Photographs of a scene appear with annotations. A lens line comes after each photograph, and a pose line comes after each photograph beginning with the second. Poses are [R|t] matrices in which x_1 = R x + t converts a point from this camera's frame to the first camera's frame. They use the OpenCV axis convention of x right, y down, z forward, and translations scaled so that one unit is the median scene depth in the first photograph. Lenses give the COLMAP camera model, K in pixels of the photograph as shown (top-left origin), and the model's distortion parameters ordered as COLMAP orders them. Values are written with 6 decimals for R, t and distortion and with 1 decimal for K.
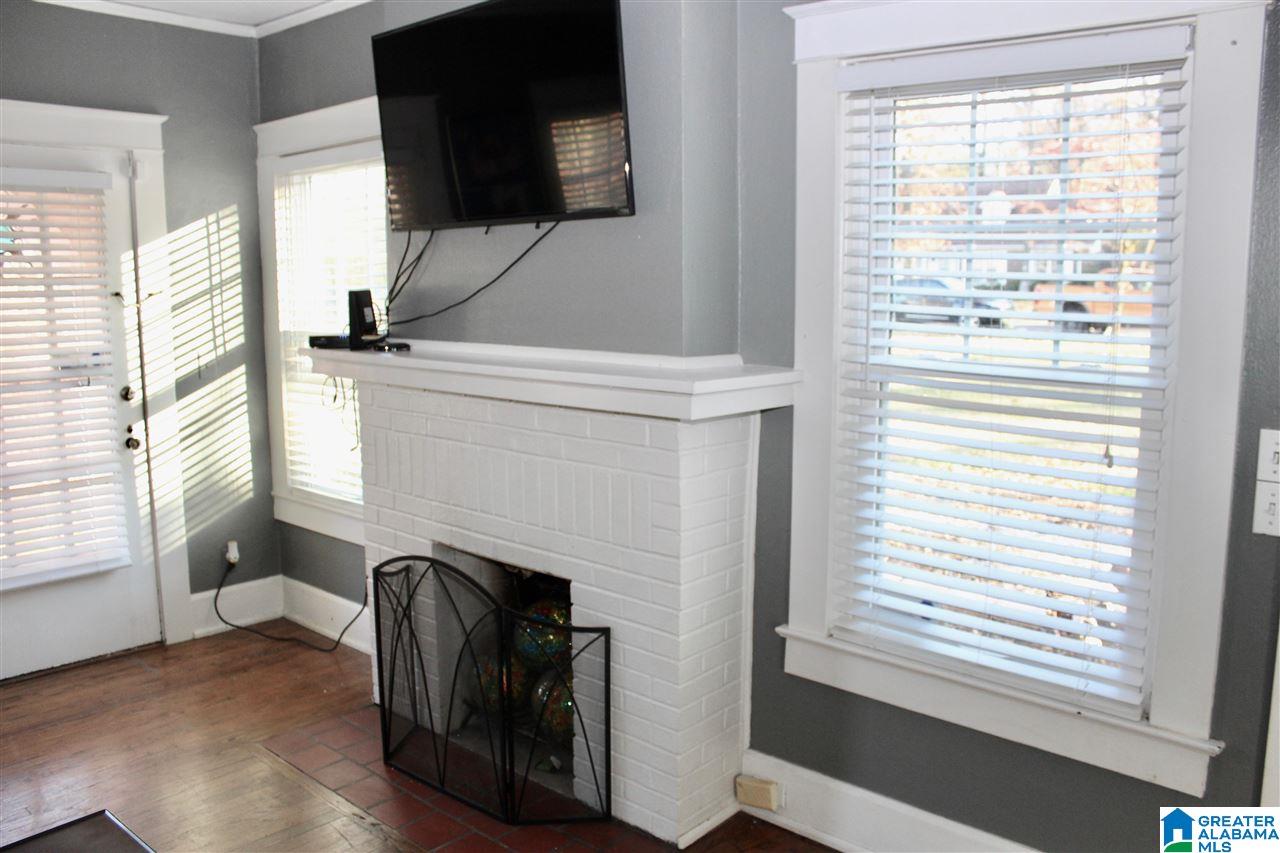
lens RADIAL K [[1070.3, 0, 642.8], [0, 1070.3, 433.5], [0, 0, 1]] dist [-0.124811, 0.088276]
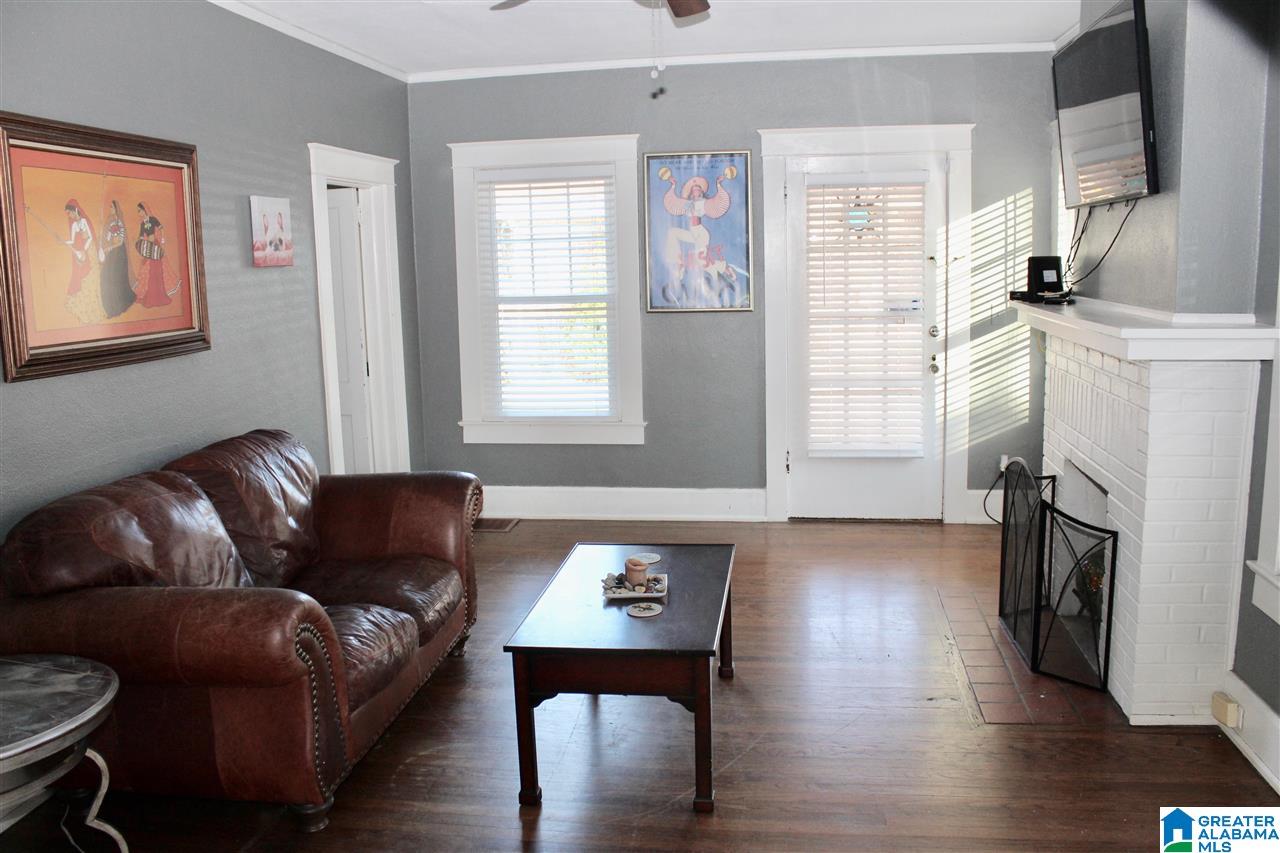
lens RADIAL K [[1070.3, 0, 638.3], [0, 1070.3, 421.8], [0, 0, 1]] dist [-0.124811, 0.088276]
pose [[0.562630, 0.118757, -0.818135, 0.424532], [-0.103160, 0.991979, 0.073049, 0.017248], [0.820247, 0.043299, 0.570368, -0.095296]]
